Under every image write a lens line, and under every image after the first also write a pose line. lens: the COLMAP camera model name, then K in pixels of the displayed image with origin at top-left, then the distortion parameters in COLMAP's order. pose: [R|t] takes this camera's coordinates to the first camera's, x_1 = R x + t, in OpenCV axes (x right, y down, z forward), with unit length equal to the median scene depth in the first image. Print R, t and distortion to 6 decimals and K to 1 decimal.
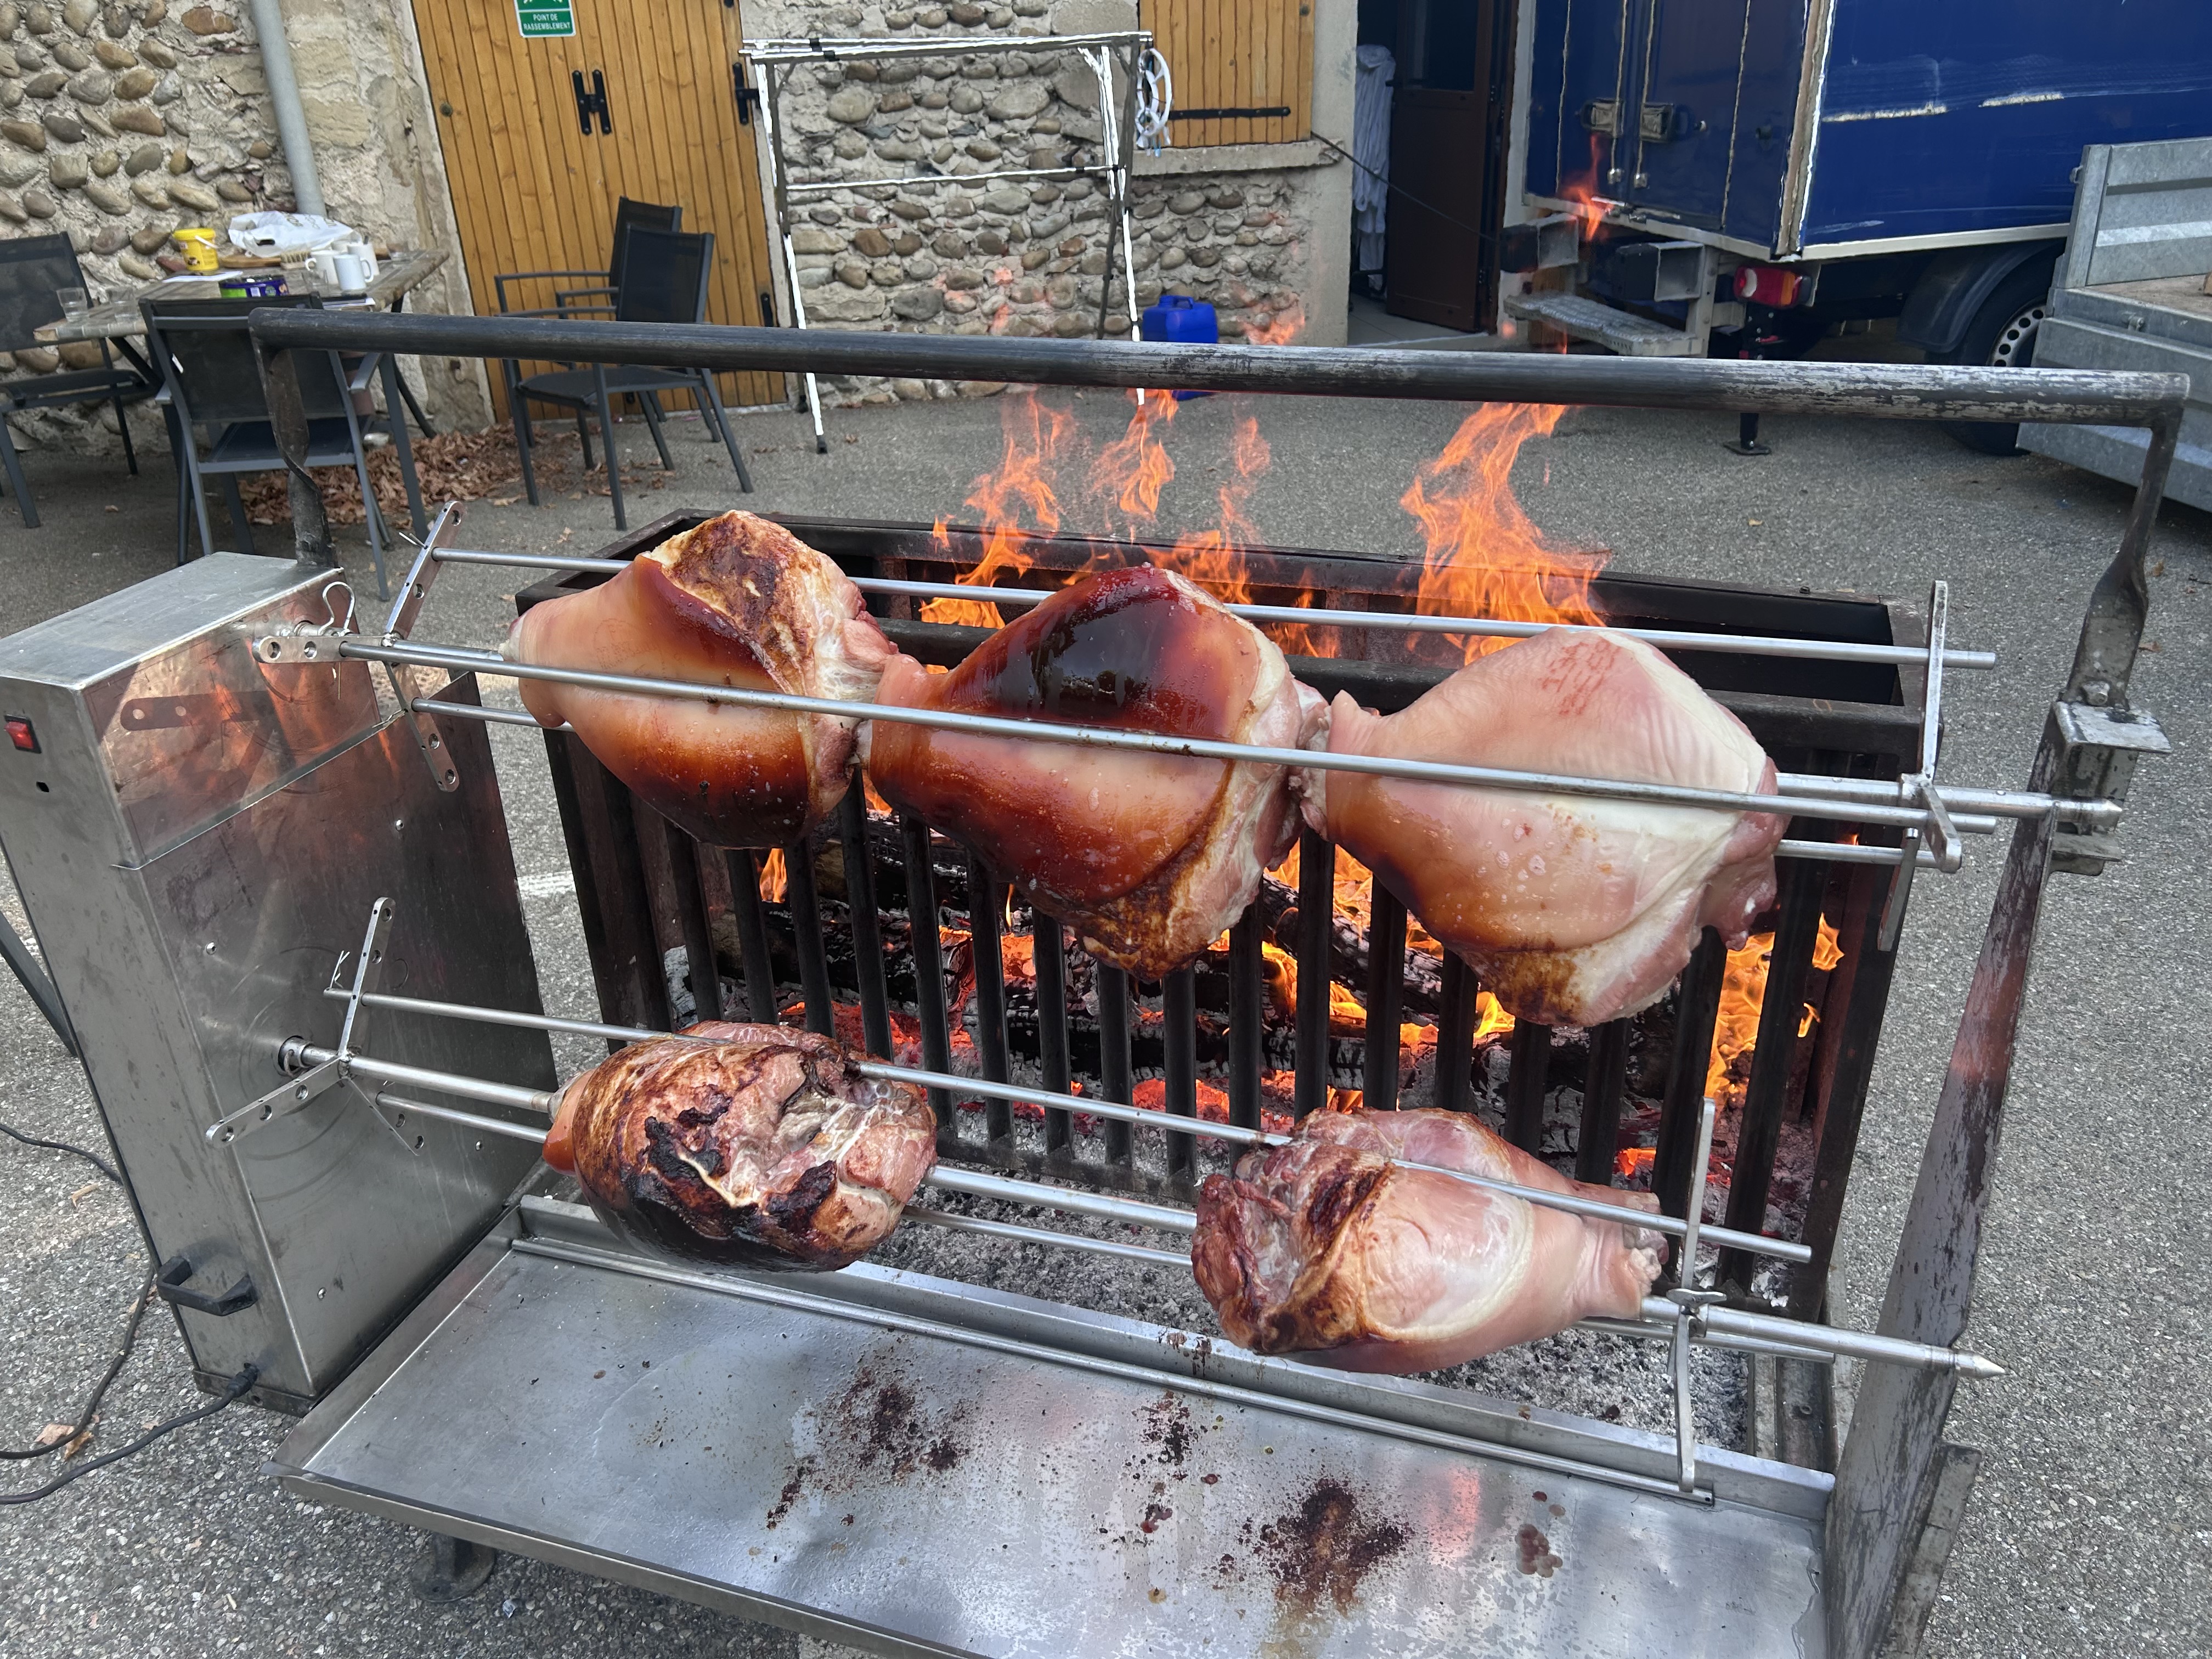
lens RADIAL K [[1664.2, 0, 1104.9], [0, 1664.2, 812.2], [0, 0, 1]] dist [0.057566, -0.061812]
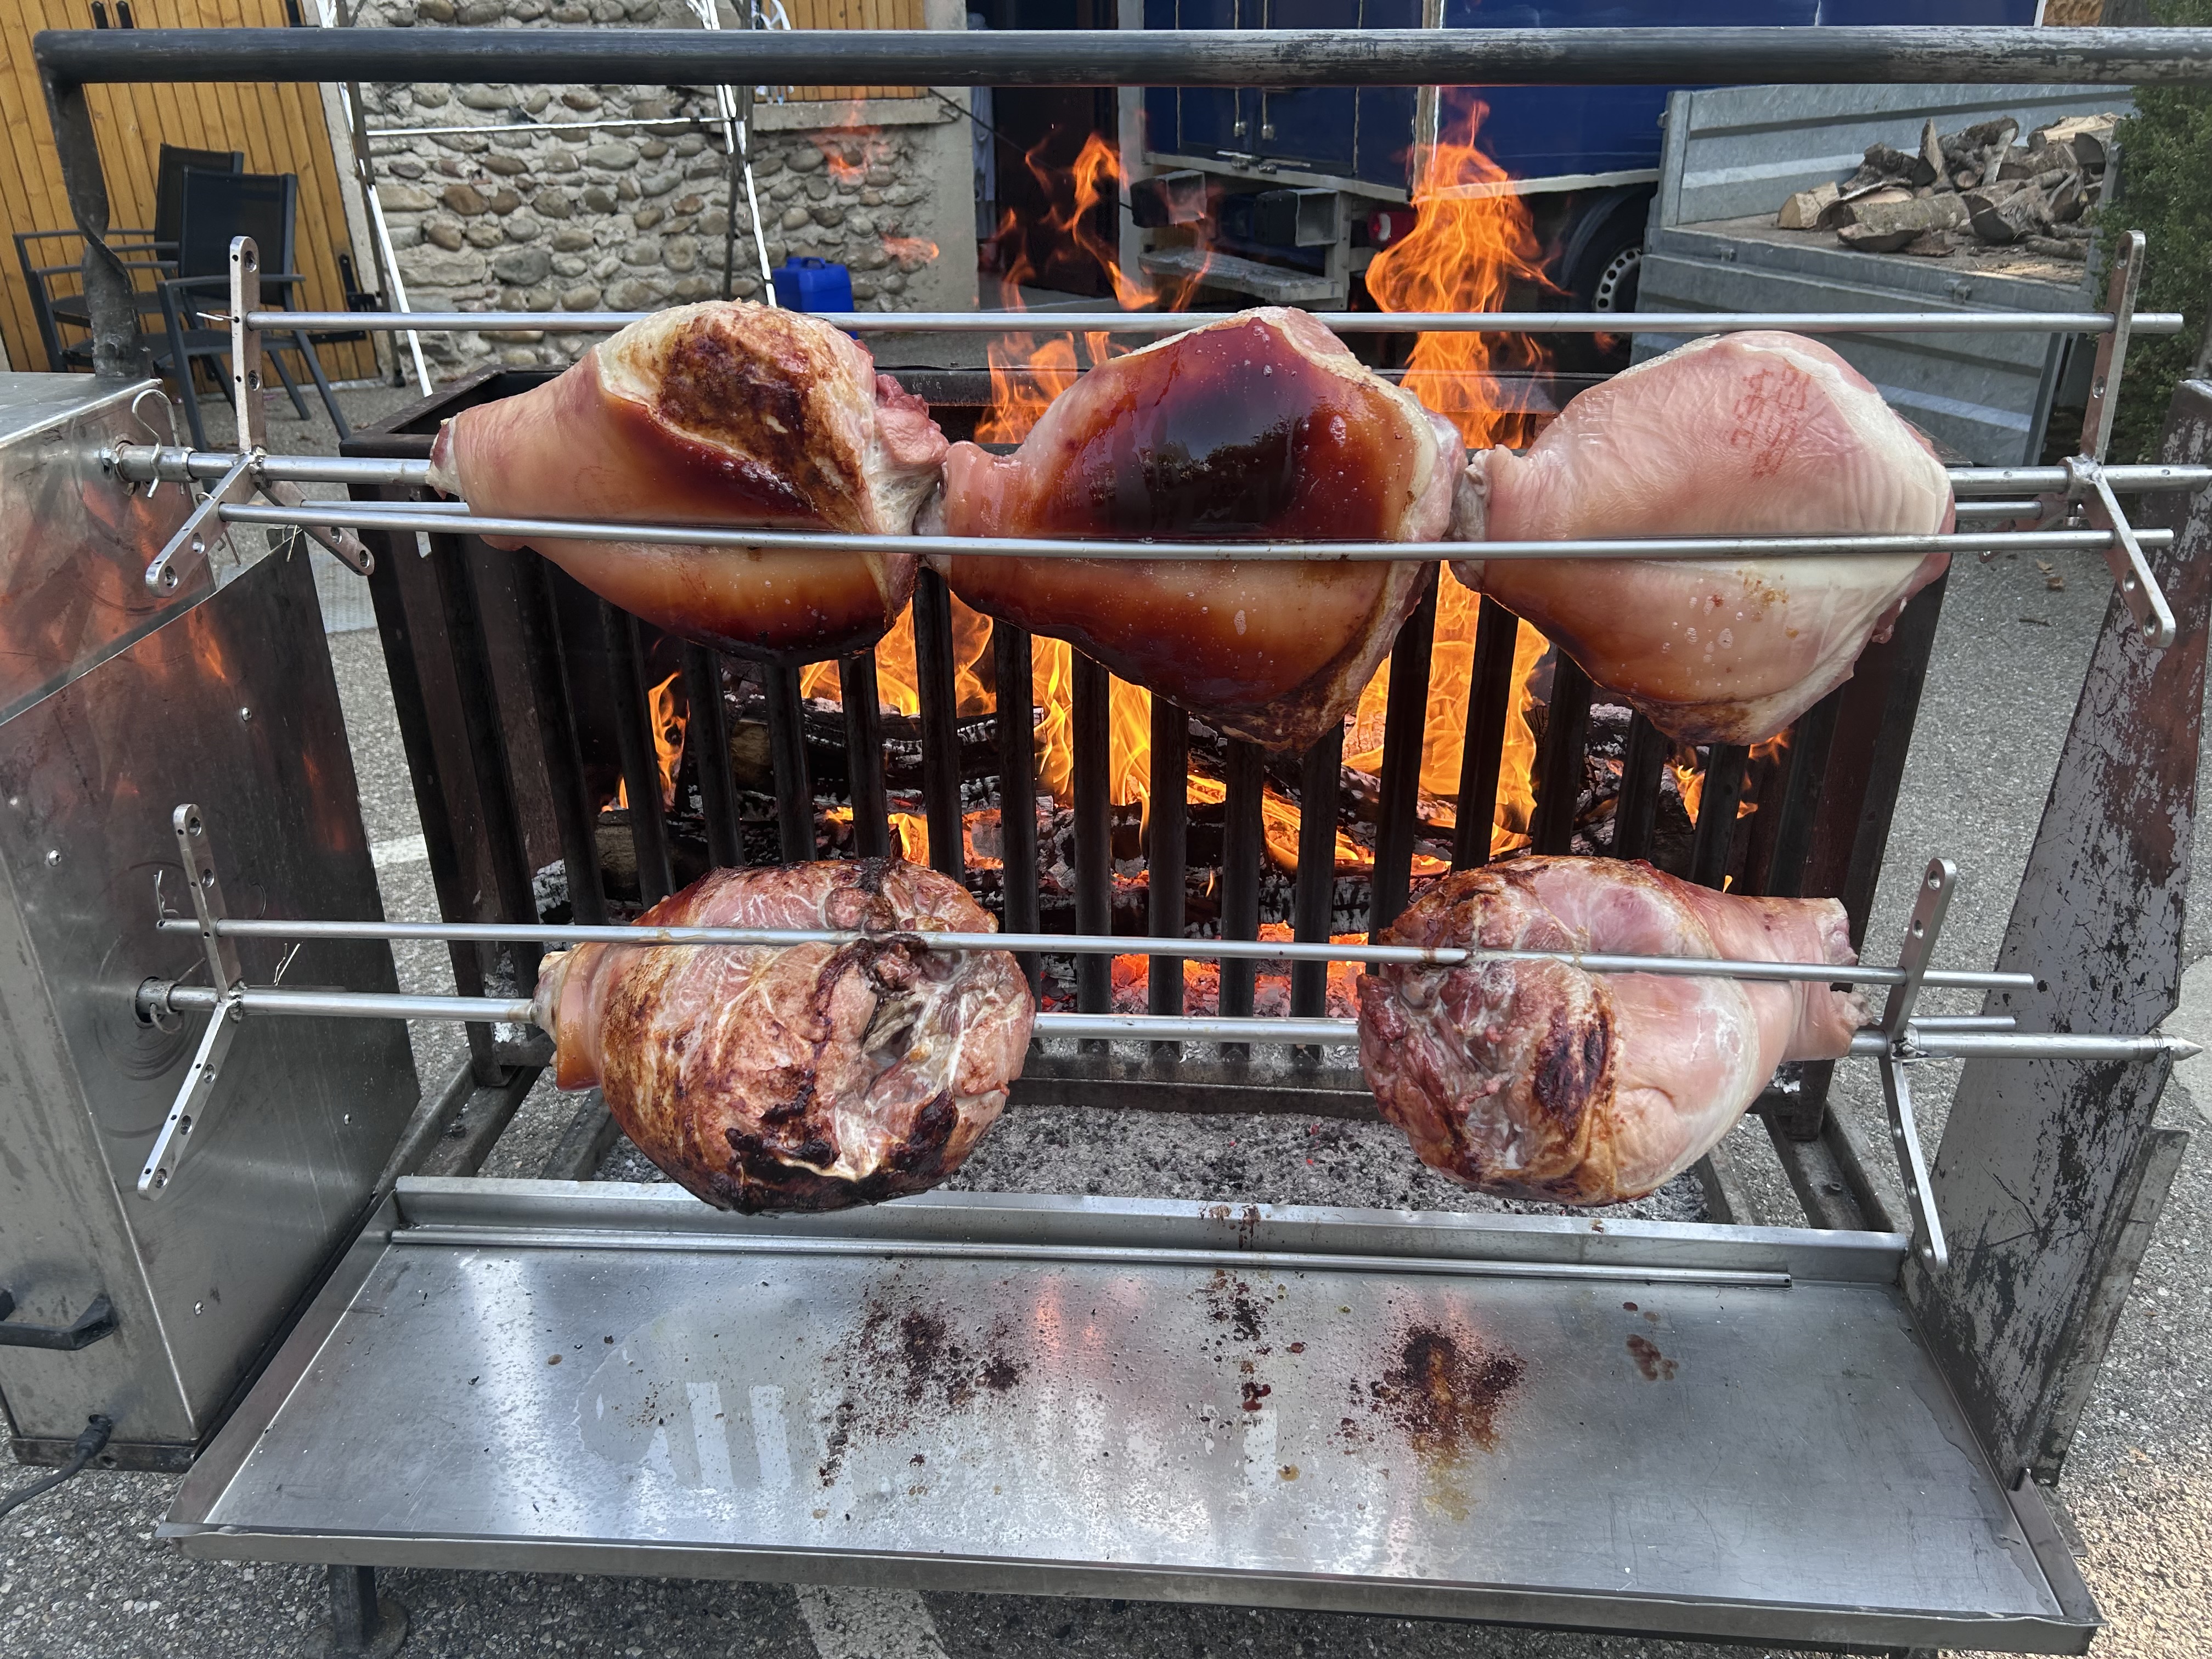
lens RADIAL K [[1664.2, 0, 1072.0], [0, 1664.2, 828.7], [0, 0, 1]] dist [0.057566, -0.061812]
pose [[0.967406, -0.088777, 0.237157, -0.191959], [0.090061, 0.995921, 0.005437, 0.076555], [-0.236672, 0.016098, 0.971456, 0.104795]]
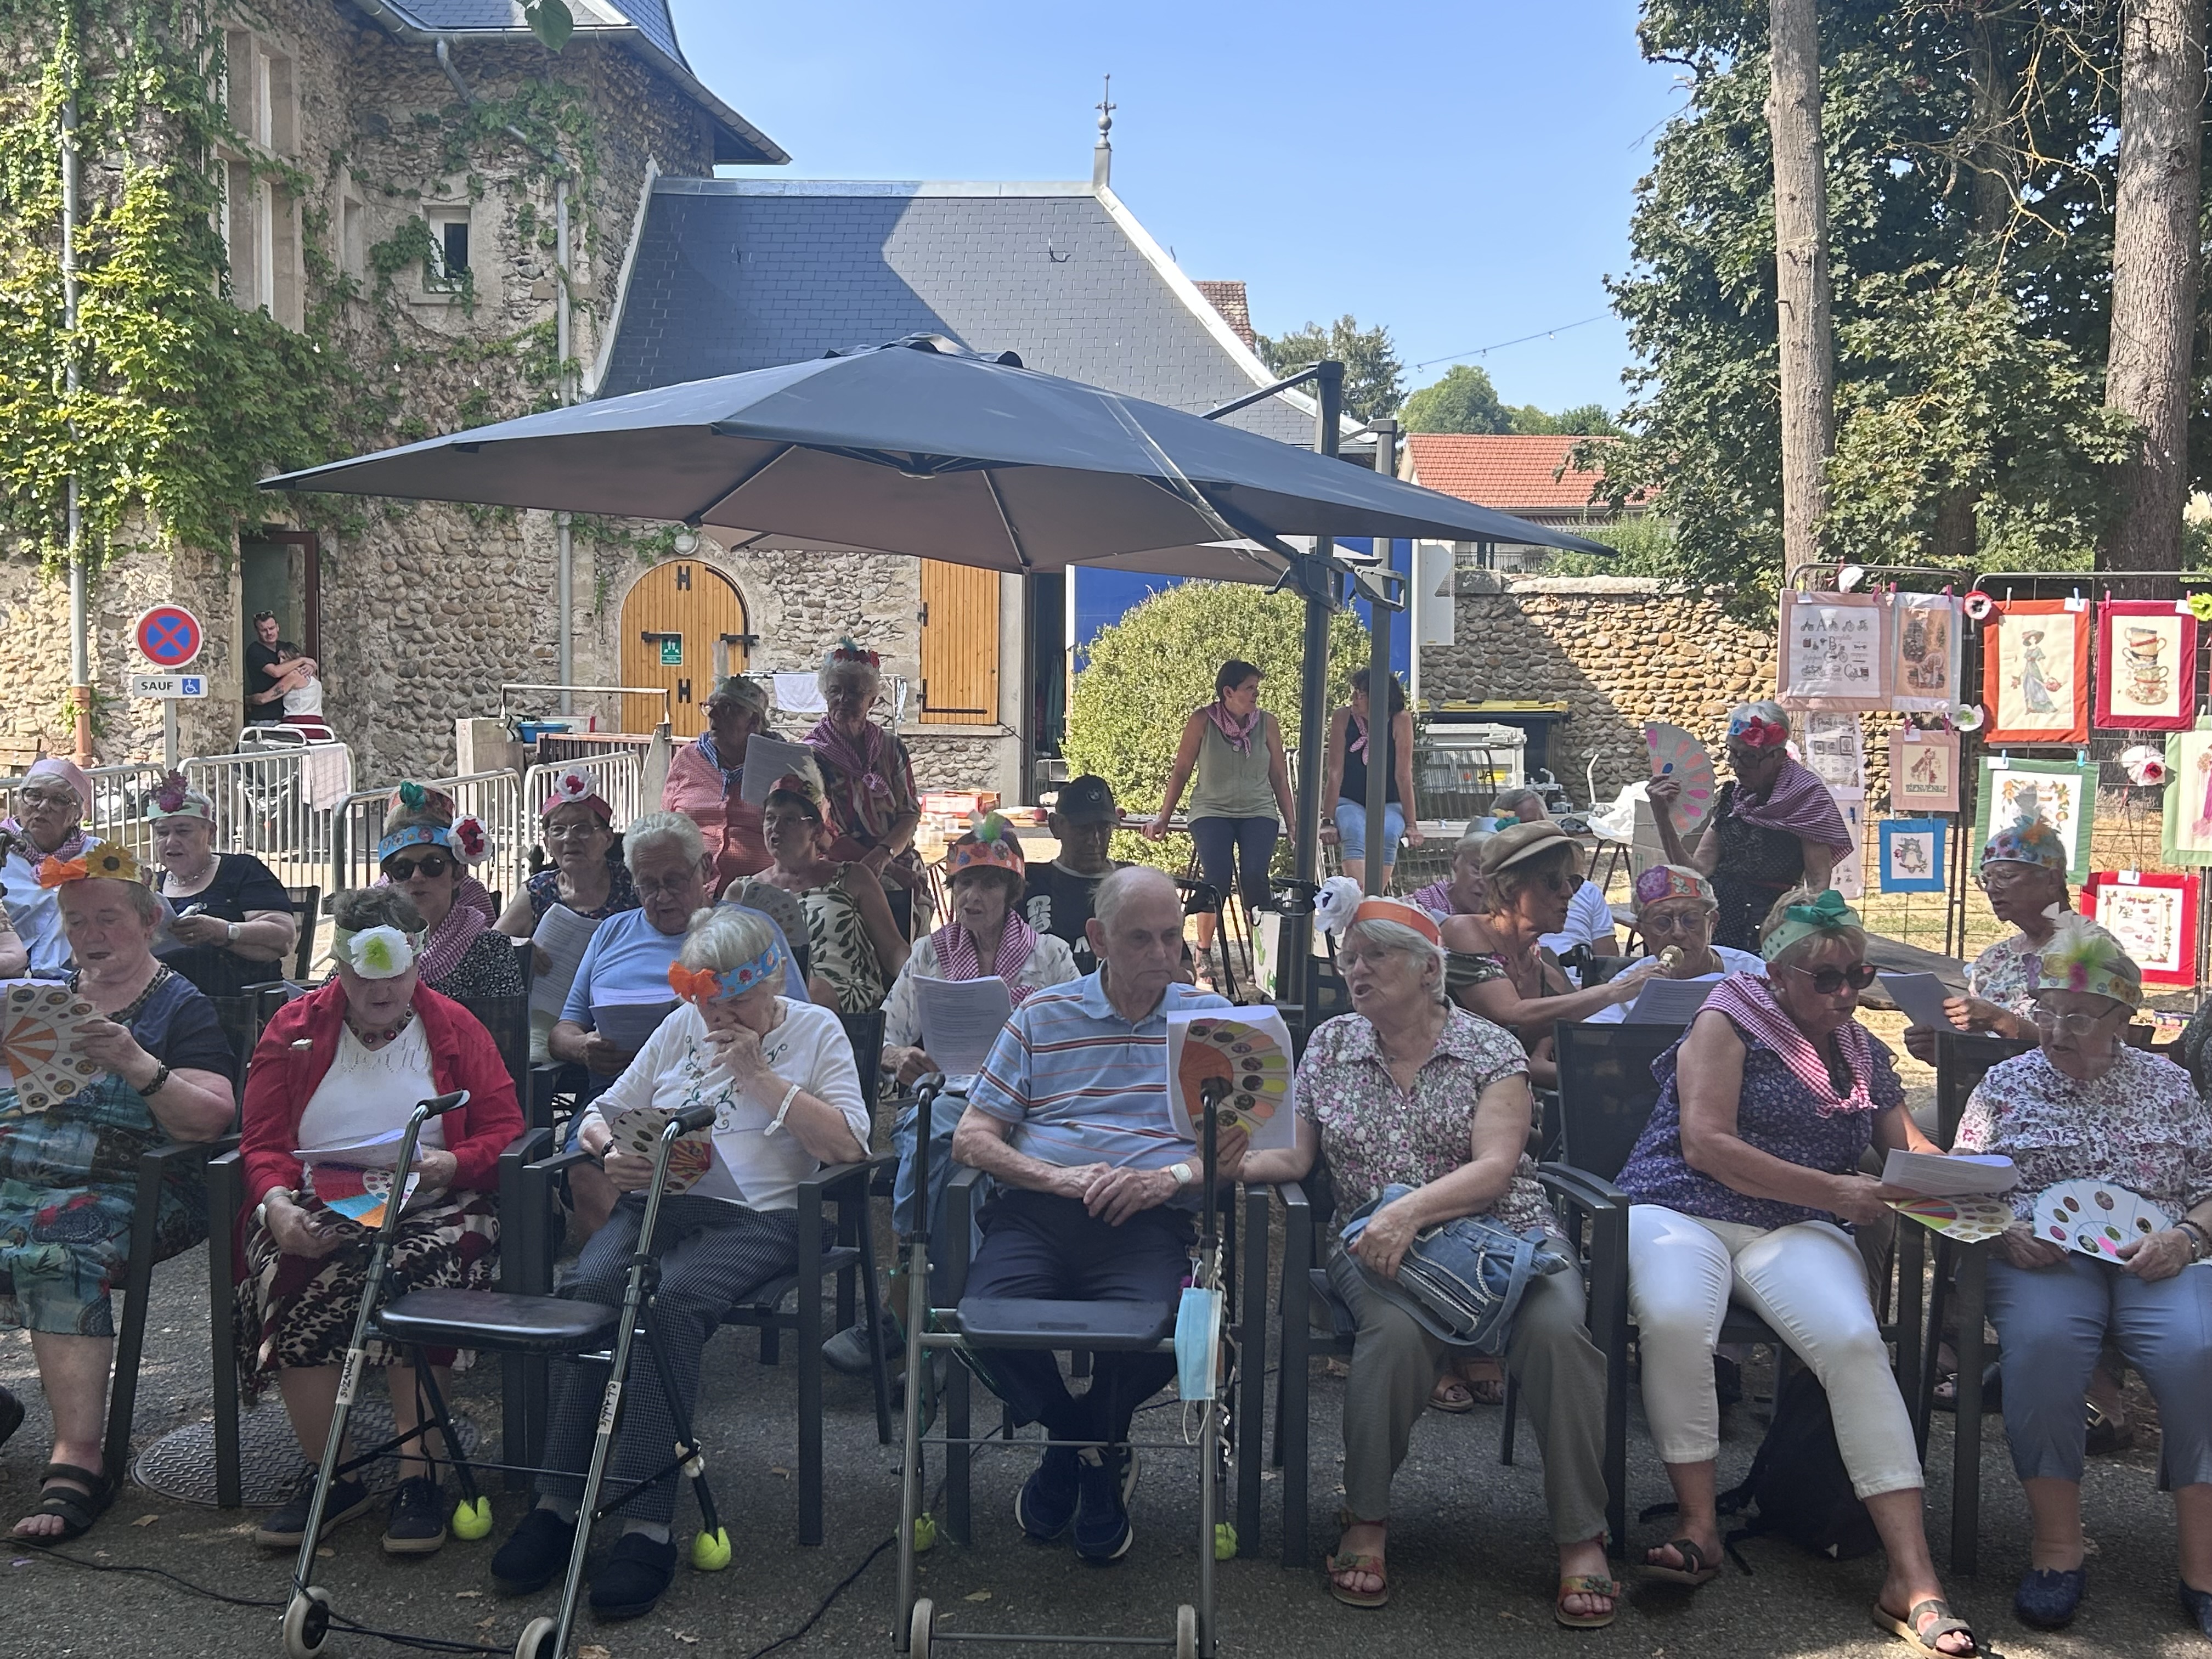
lens RADIAL K [[2389.8, 0, 1103.0], [0, 2389.8, 799.0], [0, 0, 1]] dist [0.037487, 0.000000]
pose [[0.973142, 0.062240, -0.221631, 2.740206], [-0.142834, 0.918274, -0.369286, 2.351964], [0.180534, 0.391024, 0.902501, -5.021320]]
